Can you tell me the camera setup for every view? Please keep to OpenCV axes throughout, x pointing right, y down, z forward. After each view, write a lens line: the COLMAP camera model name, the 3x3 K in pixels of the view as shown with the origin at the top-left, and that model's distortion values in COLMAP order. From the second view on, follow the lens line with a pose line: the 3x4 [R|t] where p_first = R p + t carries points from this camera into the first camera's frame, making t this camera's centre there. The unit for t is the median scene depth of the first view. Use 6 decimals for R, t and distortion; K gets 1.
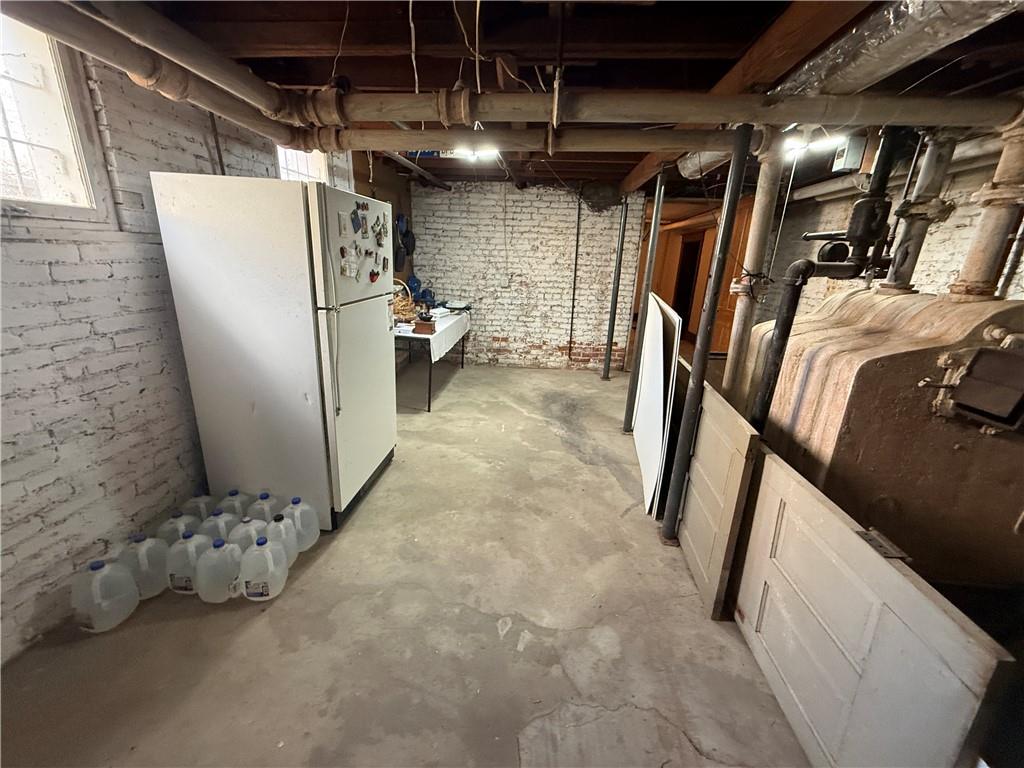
lens RADIAL K [[414.3, 0, 509.3], [0, 414.3, 385.0], [0, 0, 1]] dist [-0.000607, -0.000069]
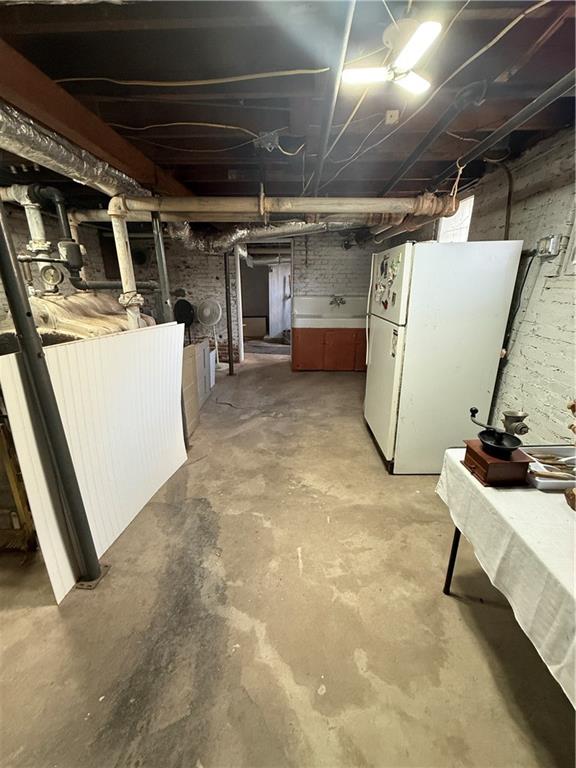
lens RADIAL K [[310.7, 0, 288.3], [0, 310.7, 379.7], [0, 0, 1]] dist [-0.000607, -0.000069]
pose [[-0.997289, -0.015273, -0.071978, 0.047196], [-0.053961, 0.816846, 0.574327, -0.442155], [0.050023, 0.576654, -0.815456, 1.370976]]
